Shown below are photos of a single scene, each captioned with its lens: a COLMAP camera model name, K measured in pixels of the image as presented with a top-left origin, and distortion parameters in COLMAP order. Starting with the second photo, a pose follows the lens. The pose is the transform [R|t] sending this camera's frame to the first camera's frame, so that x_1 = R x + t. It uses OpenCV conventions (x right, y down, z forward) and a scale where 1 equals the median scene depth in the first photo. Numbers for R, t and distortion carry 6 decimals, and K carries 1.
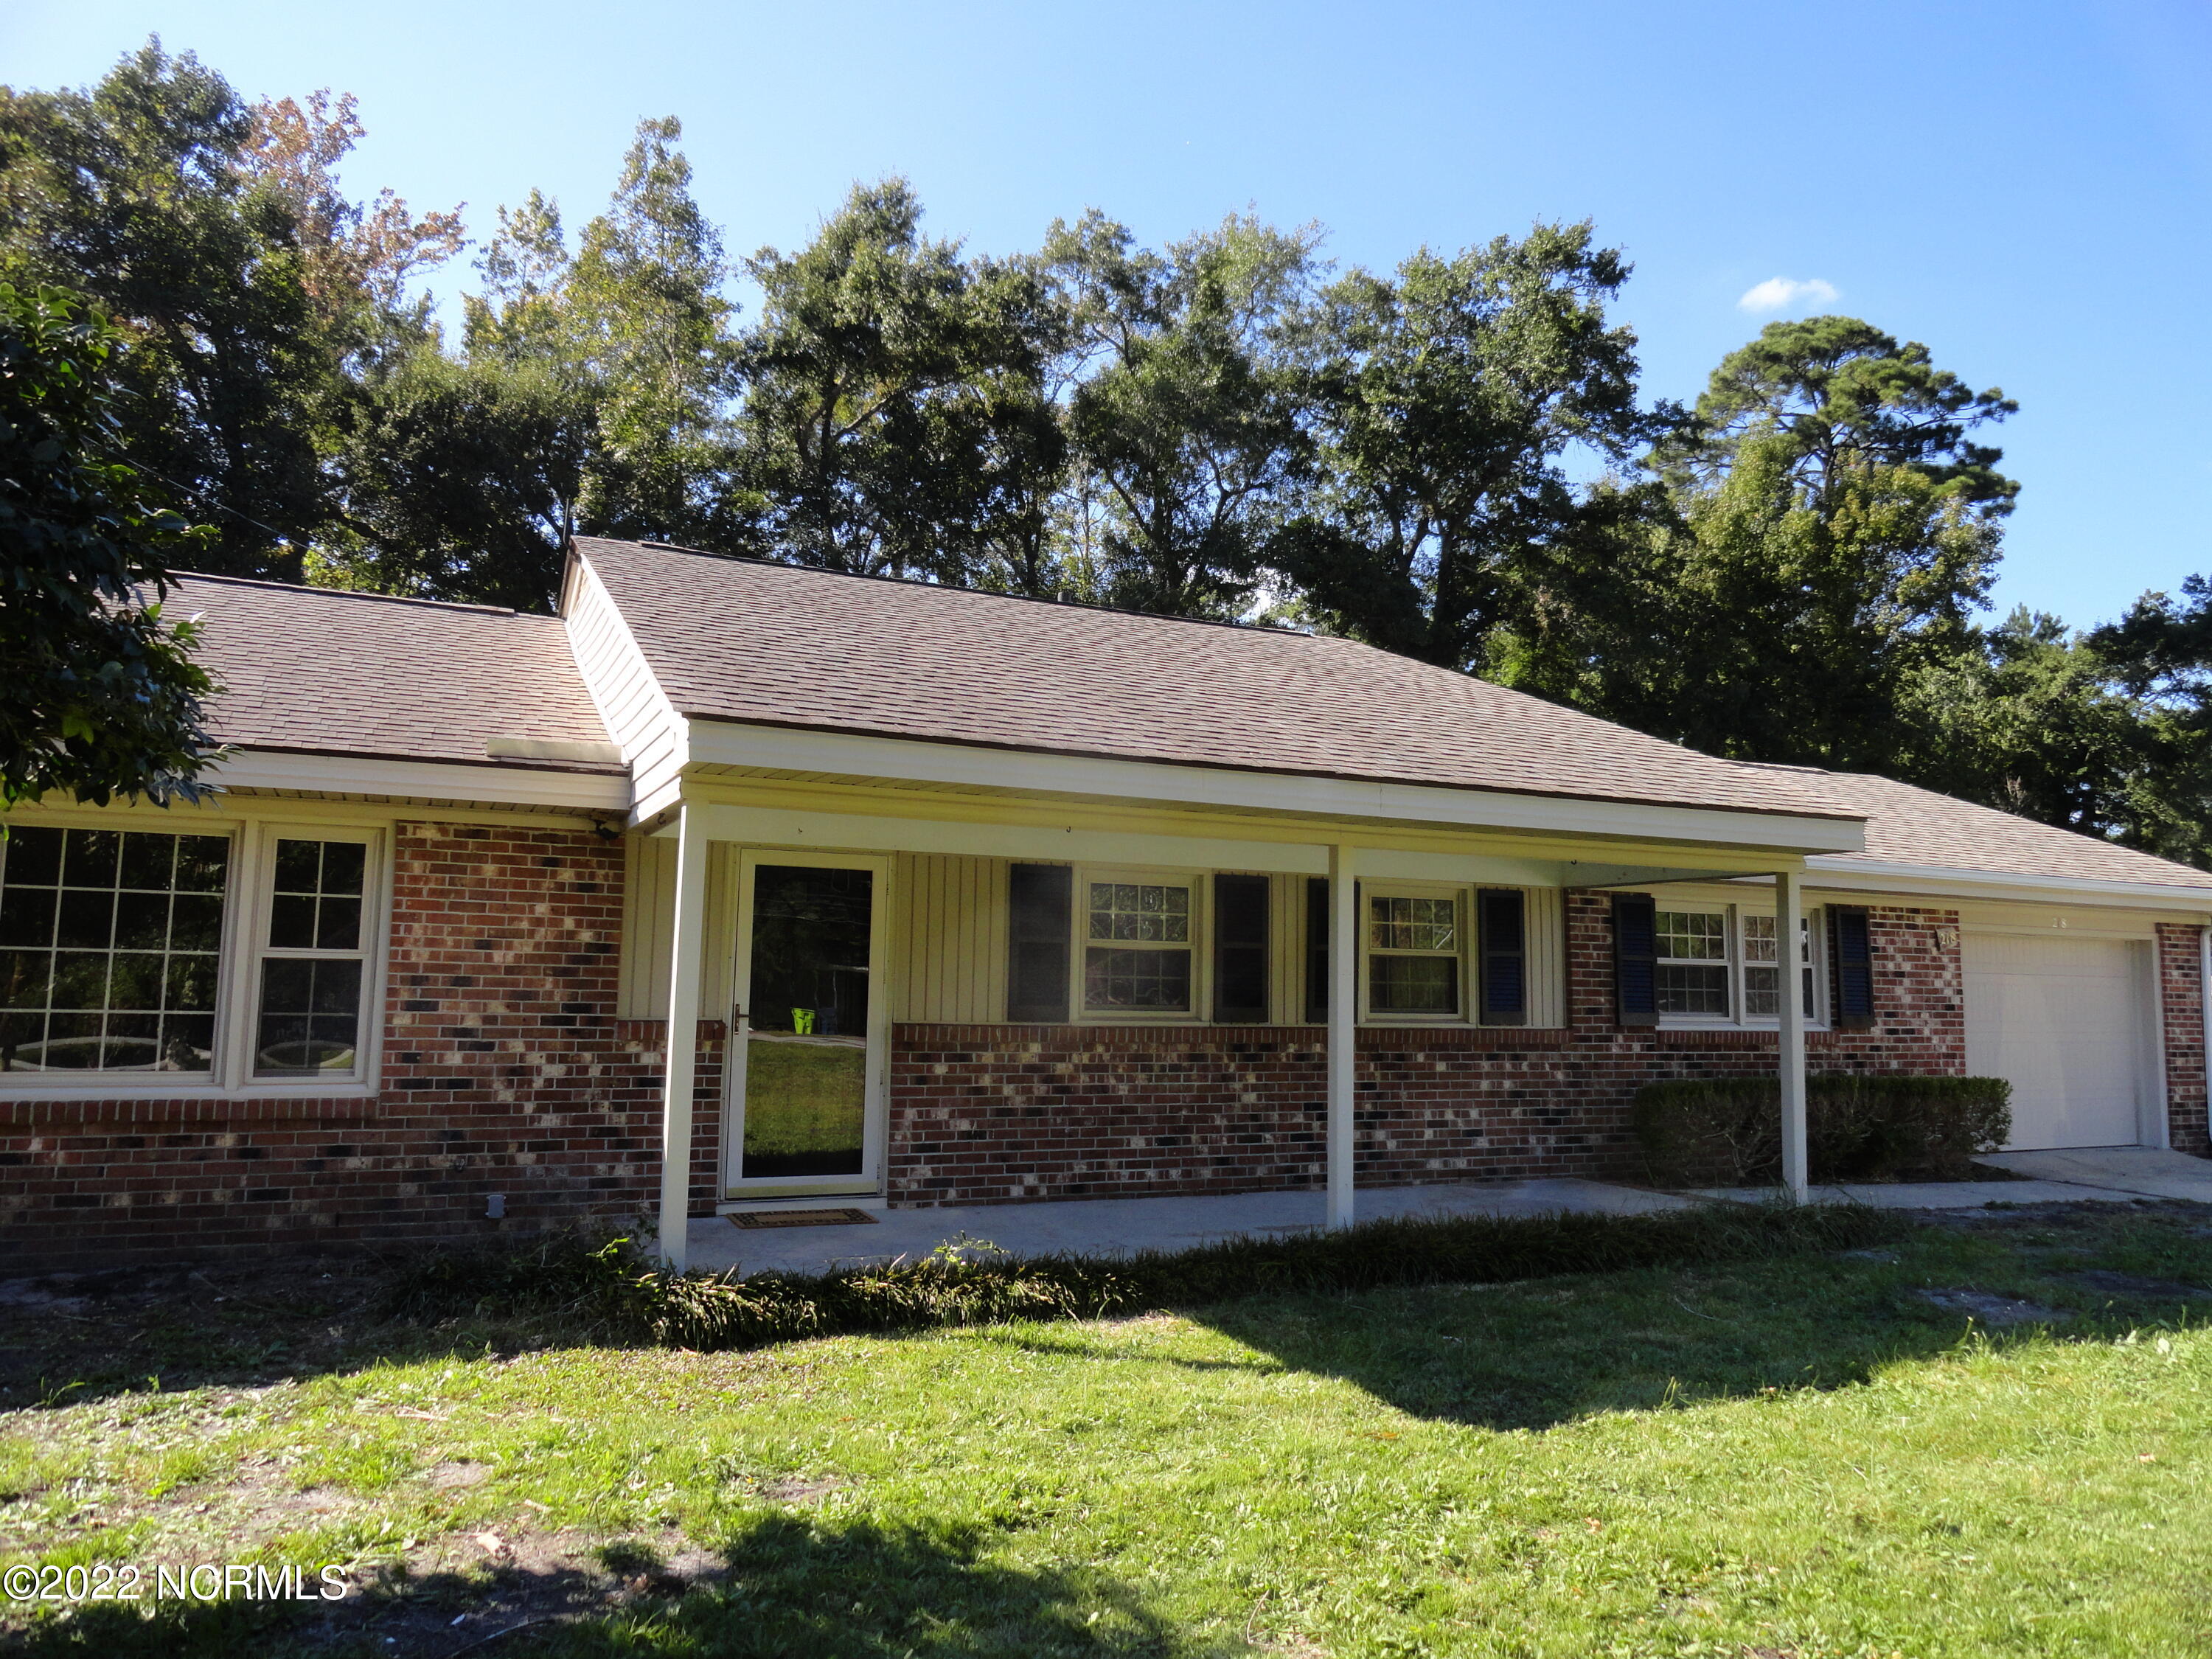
lens RADIAL K [[1511.9, 0, 1117.7], [0, 1511.9, 833.5], [0, 0, 1]] dist [-0.008343, 0.005205]
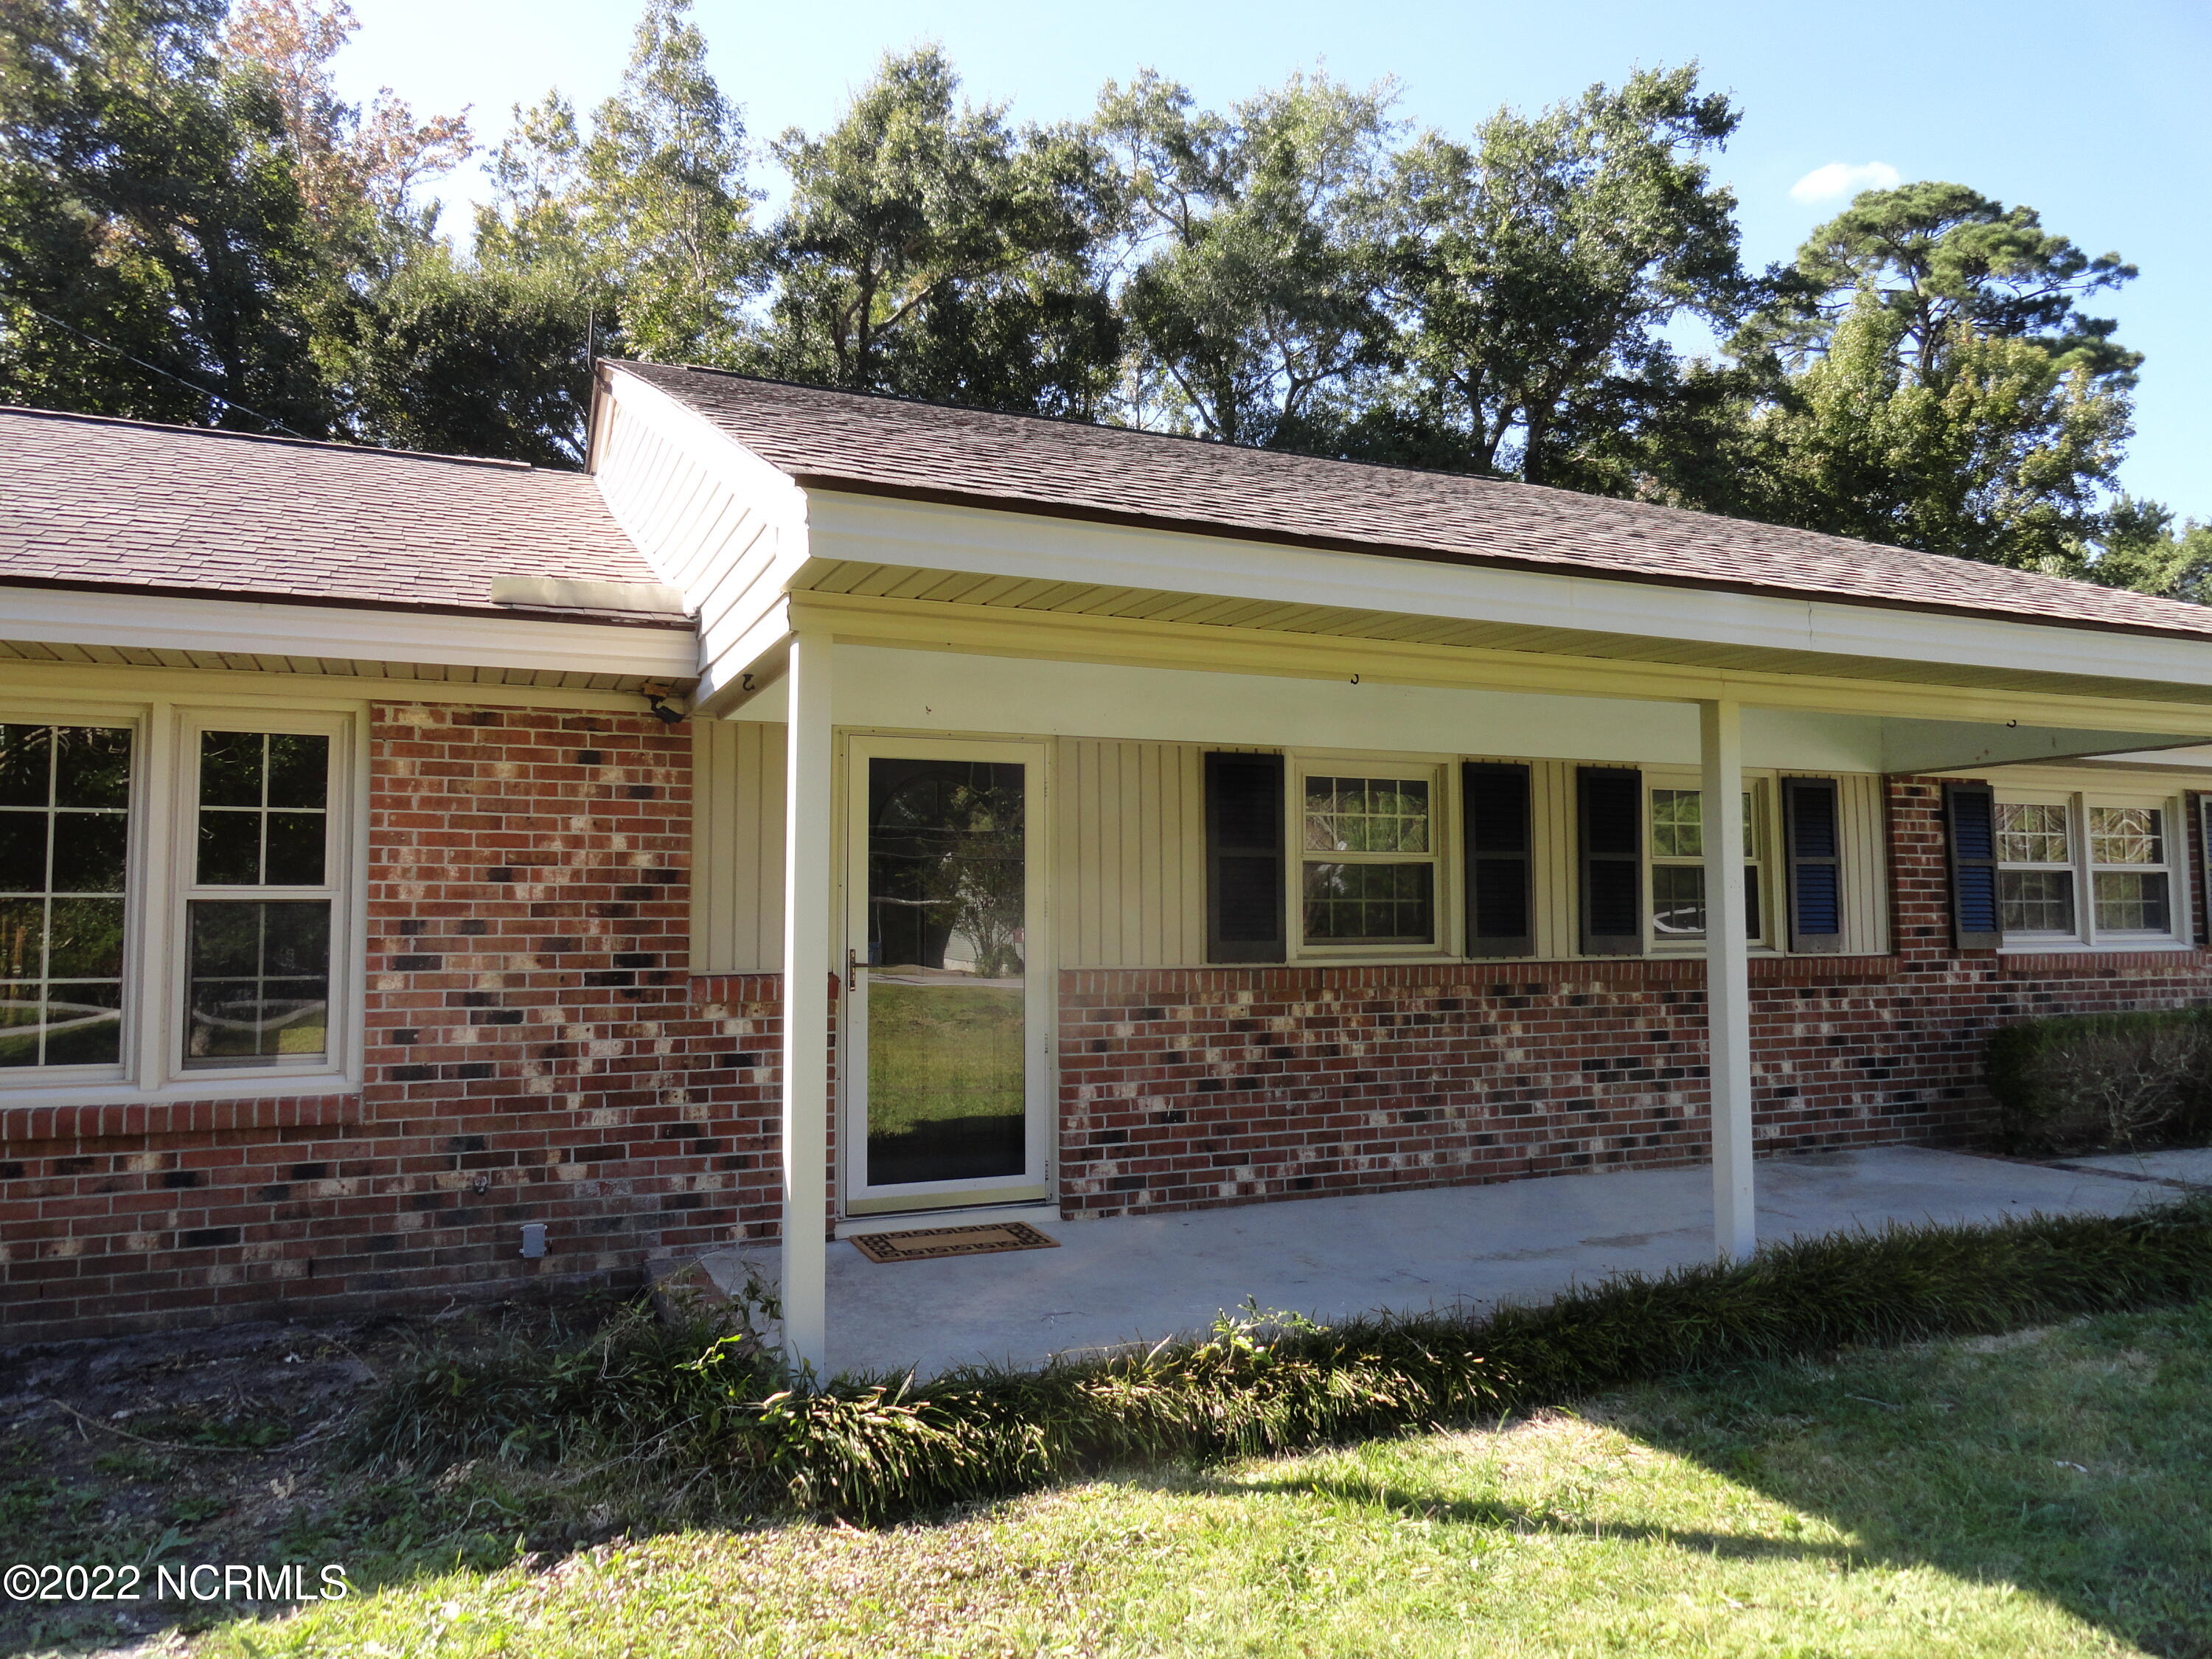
lens RADIAL K [[1511.5, 0, 1114.1], [0, 1511.5, 838.0], [0, 0, 1]] dist [-0.002180, -0.006503]
pose [[0.999388, -0.024738, -0.024750, -0.088693], [0.025887, 0.998548, 0.047245, 0.023609], [0.023545, -0.047857, 0.998577, 0.232505]]
